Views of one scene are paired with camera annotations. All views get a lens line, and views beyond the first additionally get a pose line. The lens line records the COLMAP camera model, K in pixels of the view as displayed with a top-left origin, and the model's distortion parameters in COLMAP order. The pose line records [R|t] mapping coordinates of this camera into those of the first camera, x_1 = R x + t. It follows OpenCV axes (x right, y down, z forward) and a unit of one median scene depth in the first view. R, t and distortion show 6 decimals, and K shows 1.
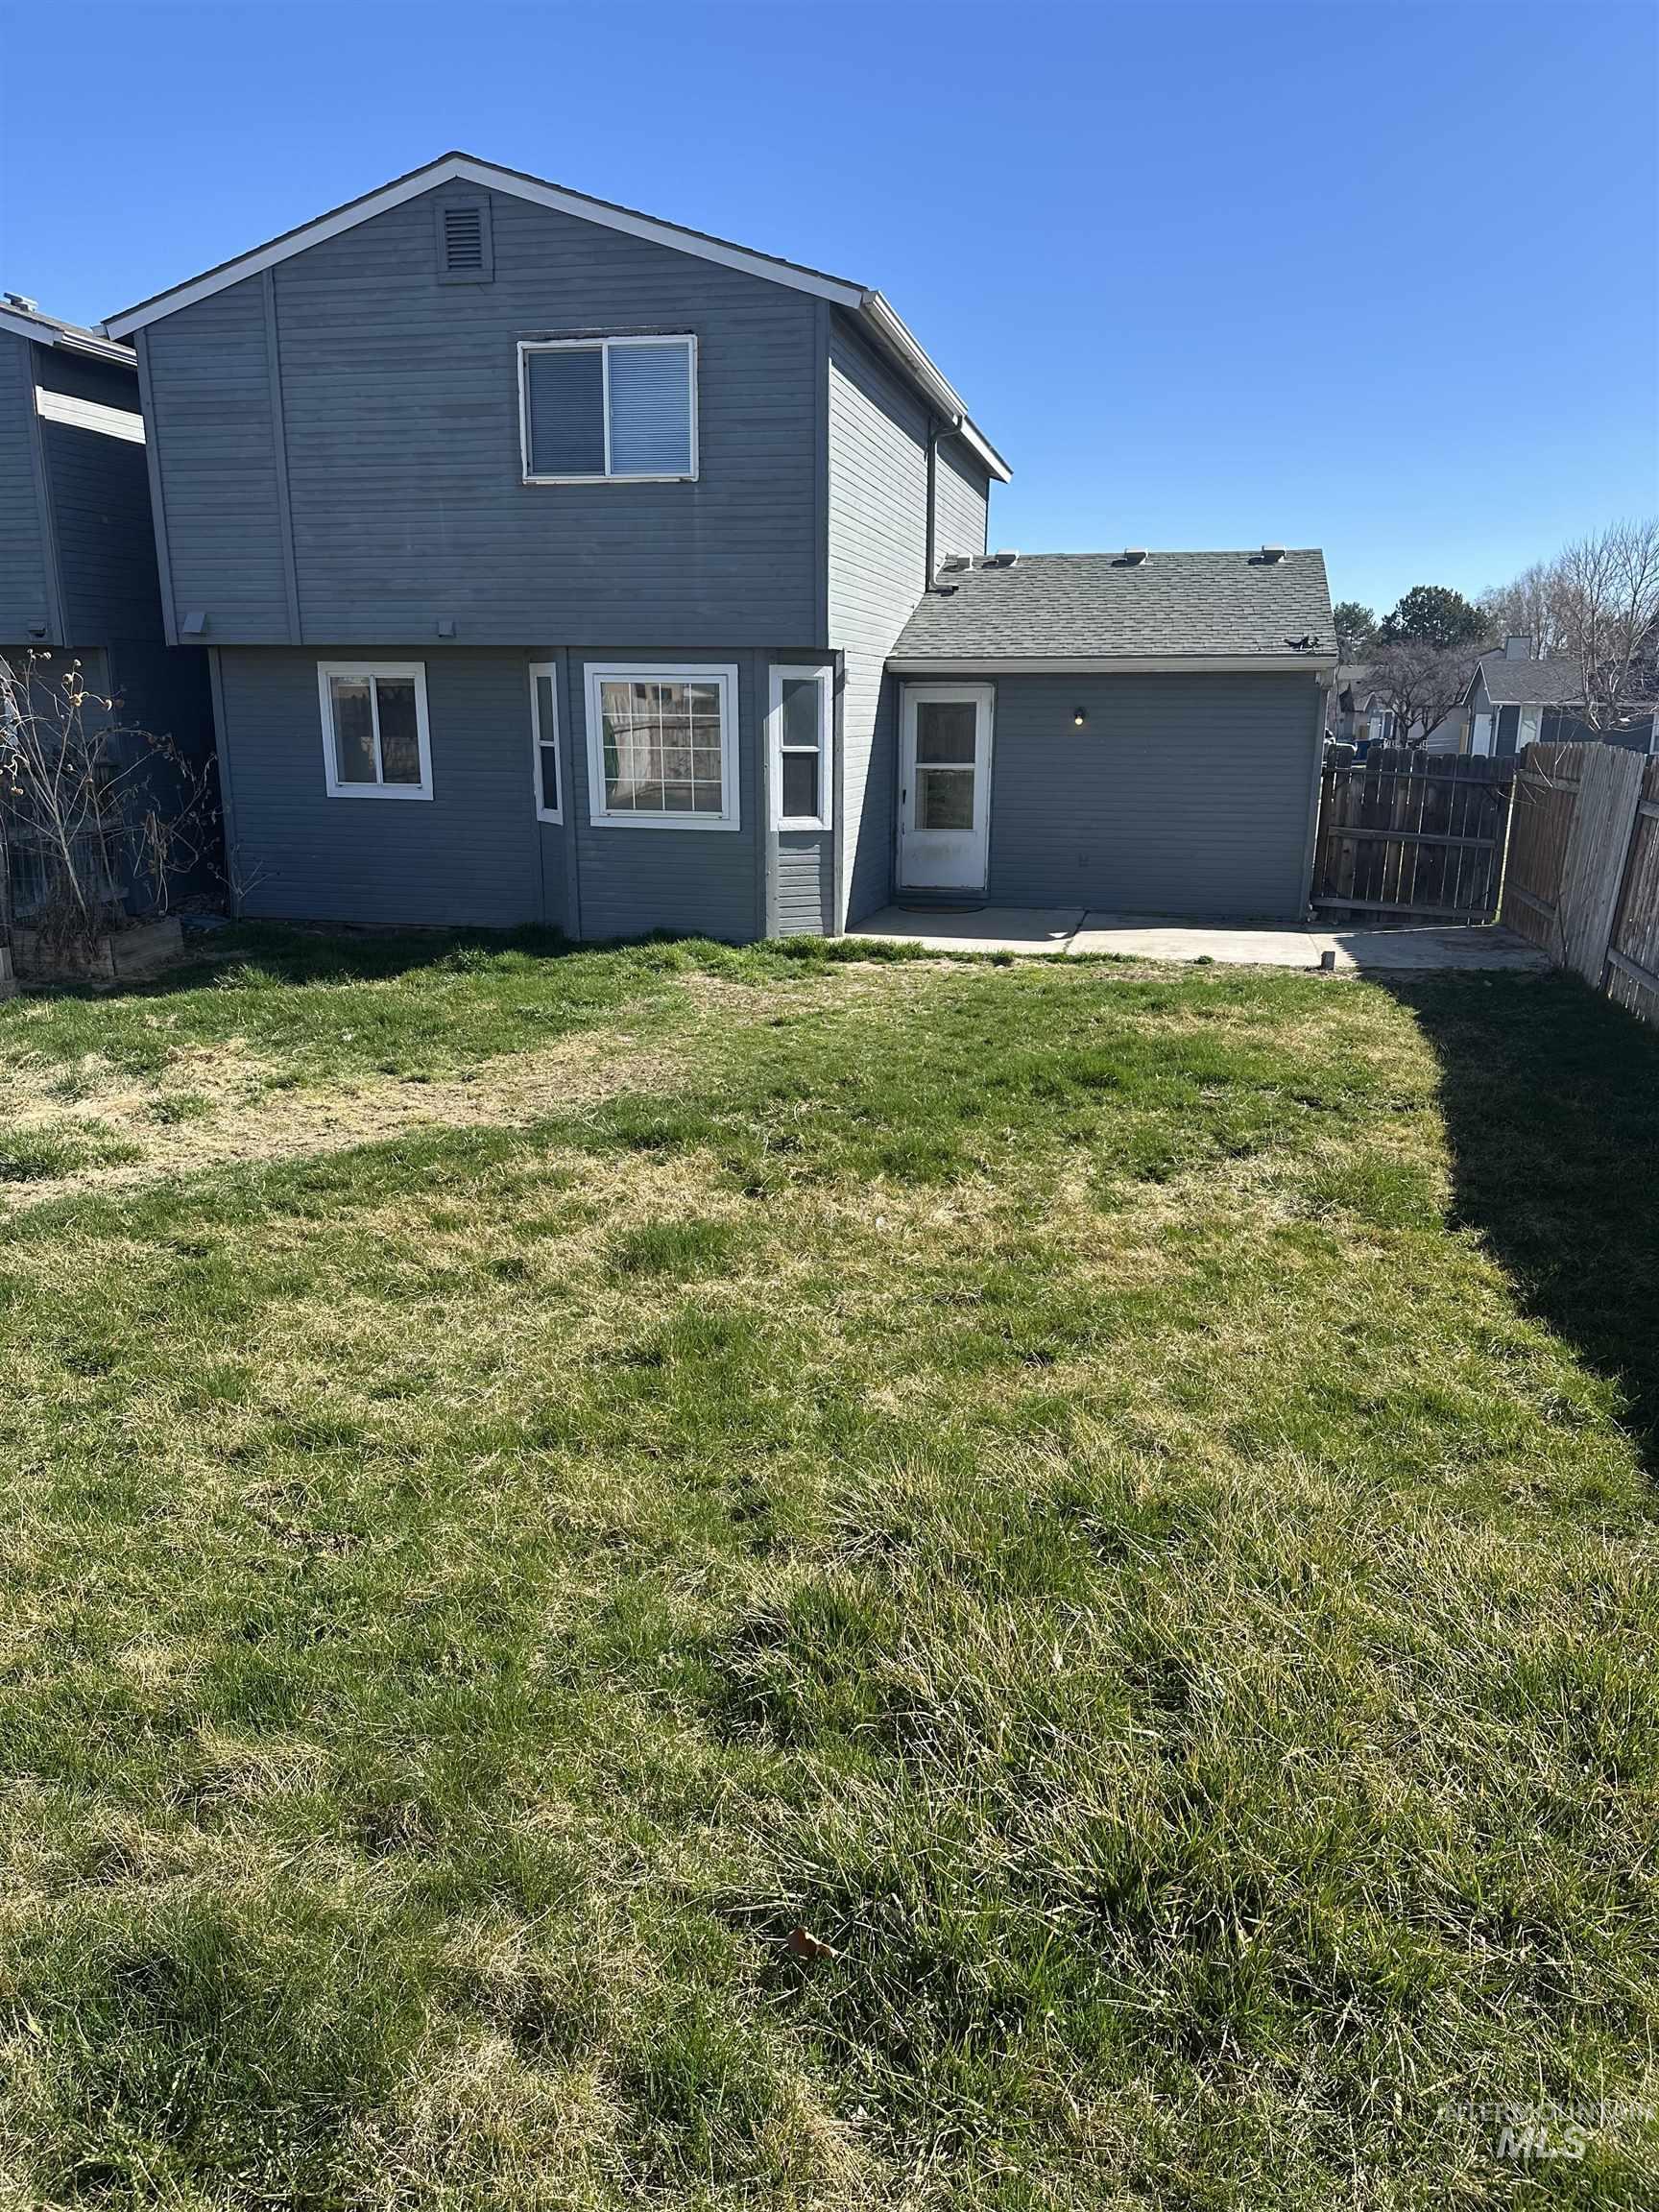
lens RADIAL K [[1549.3, 0, 829.5], [0, 1549.3, 1106.0], [0, 0, 1]] dist [0.001275, 0.003615]
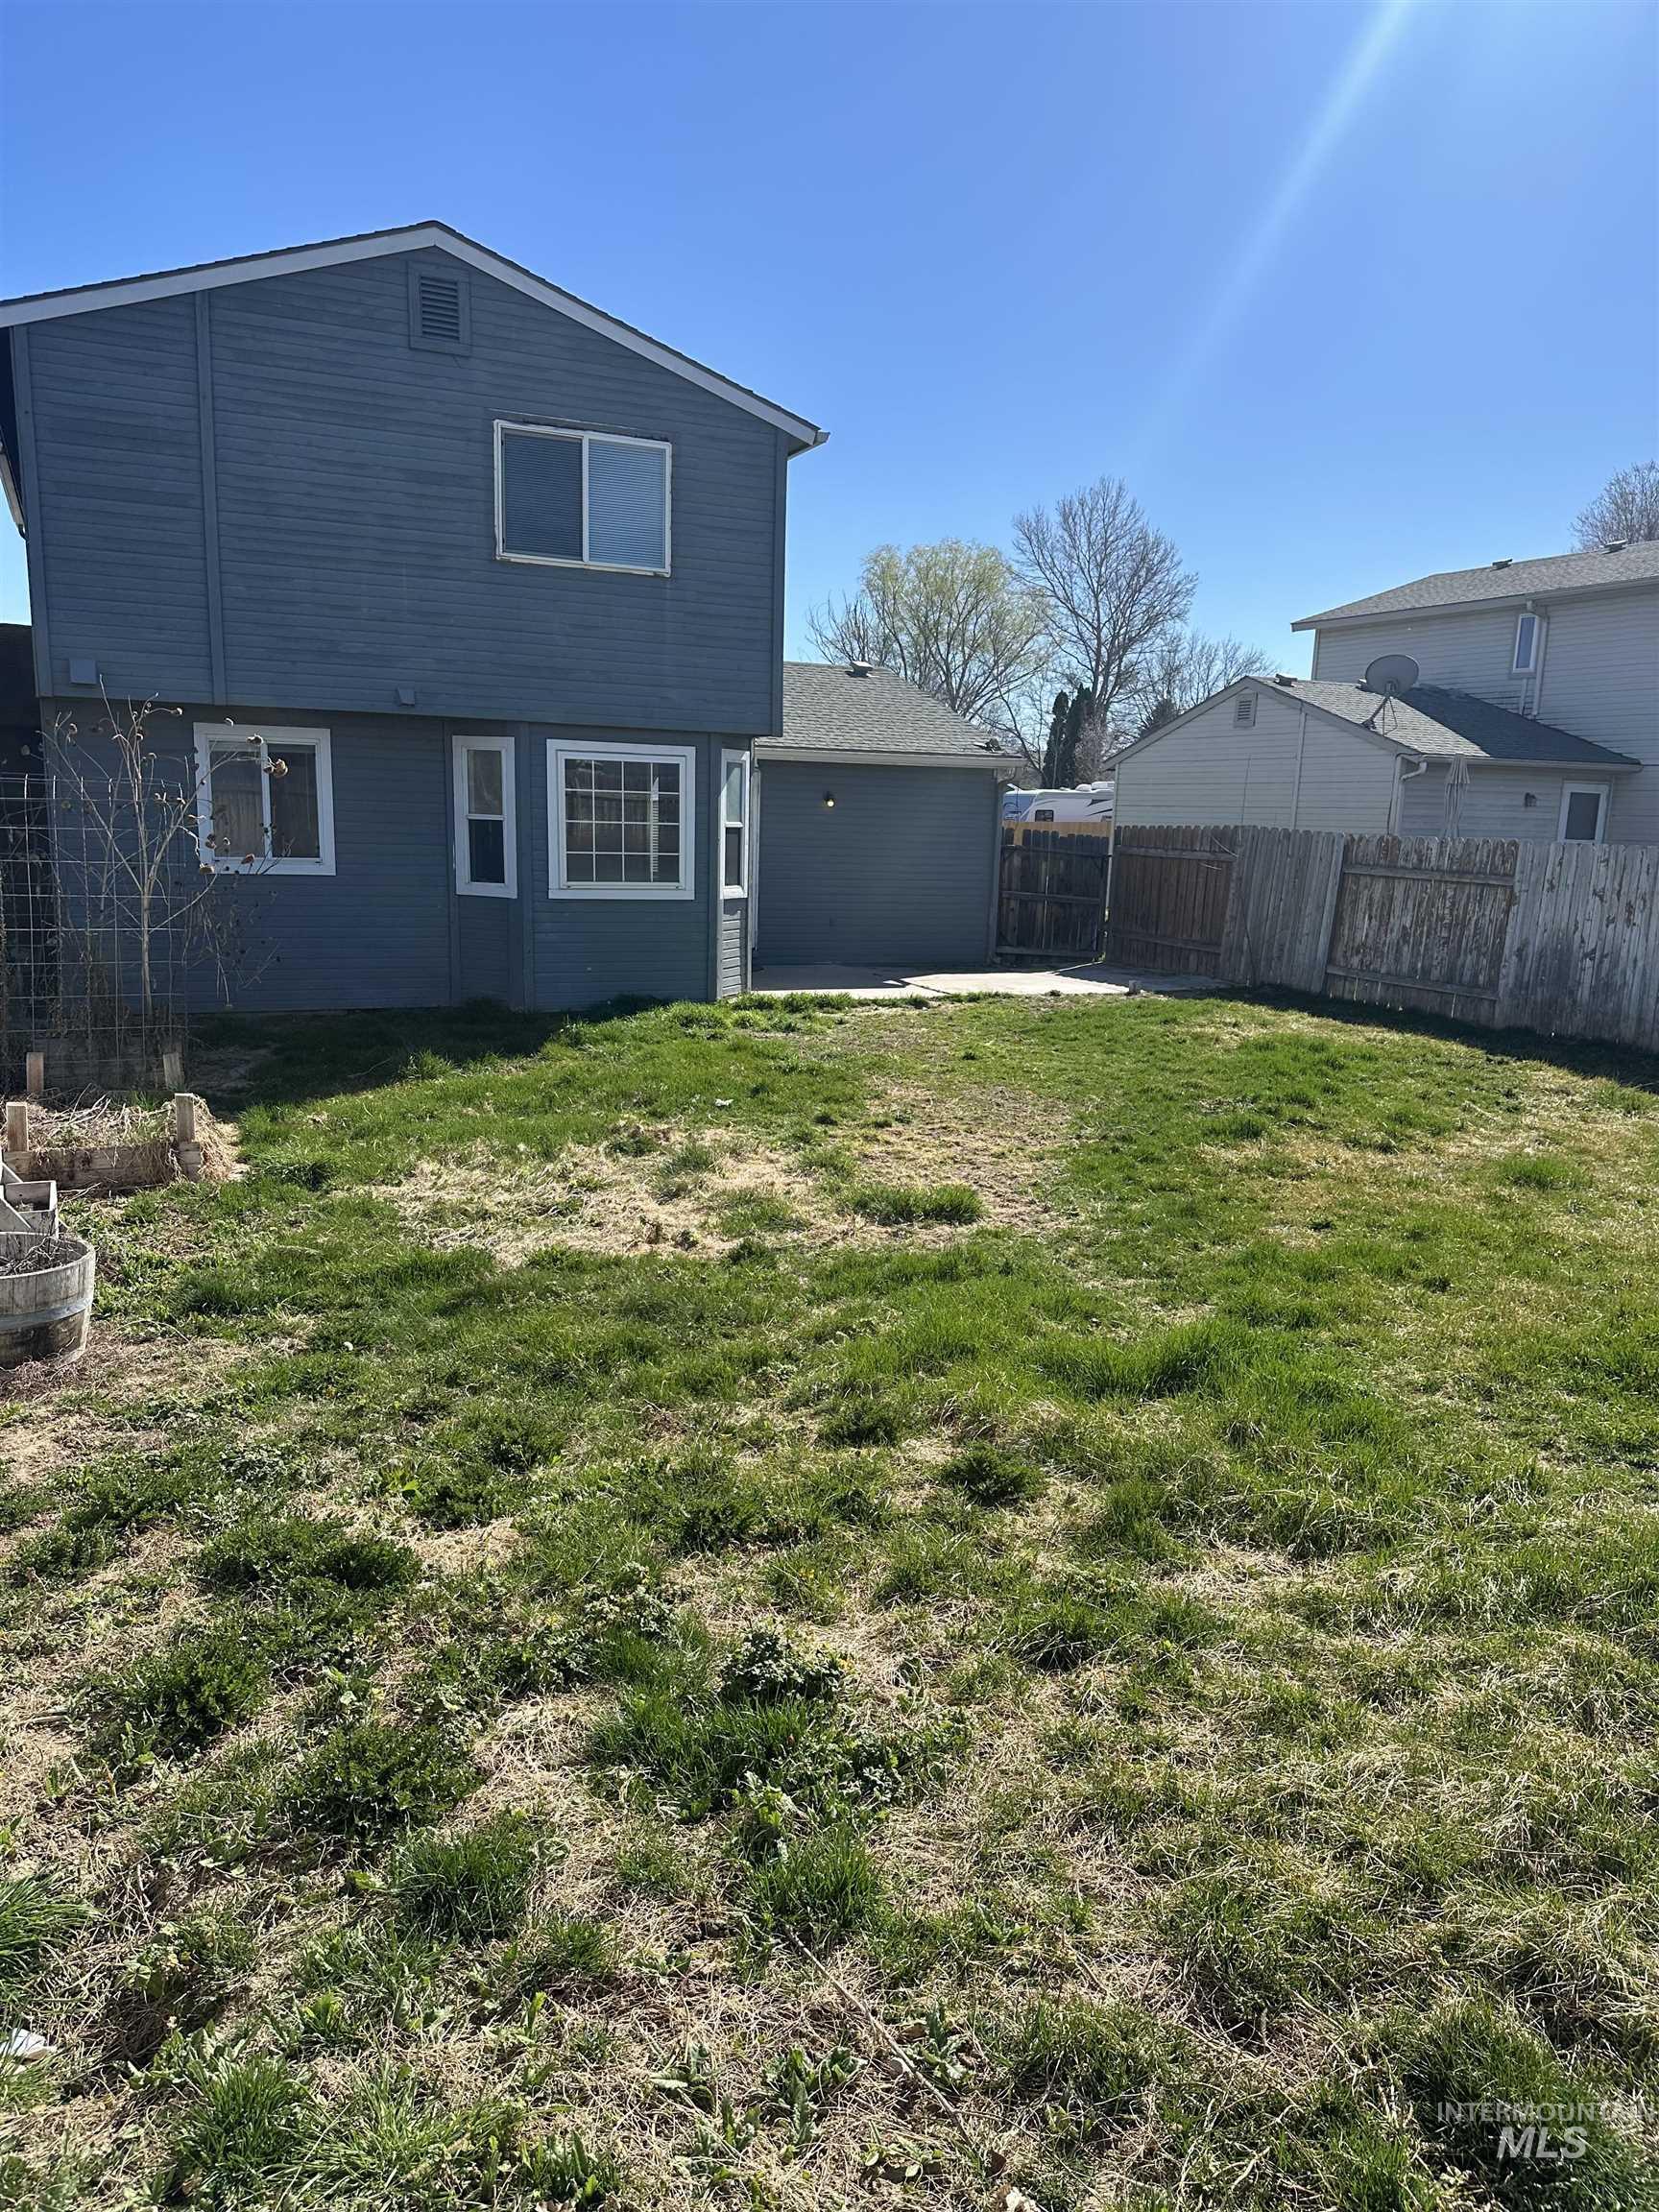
lens RADIAL K [[1553.8, 0, 829.0], [0, 1553.8, 1151.6], [0, 0, 1]] dist [0.004247, -0.004212]
pose [[0.801234, -0.113256, 0.587535, -0.647029], [0.126385, 0.991802, 0.018831, -0.012308], [-0.584852, 0.059168, 0.808979, 0.080232]]
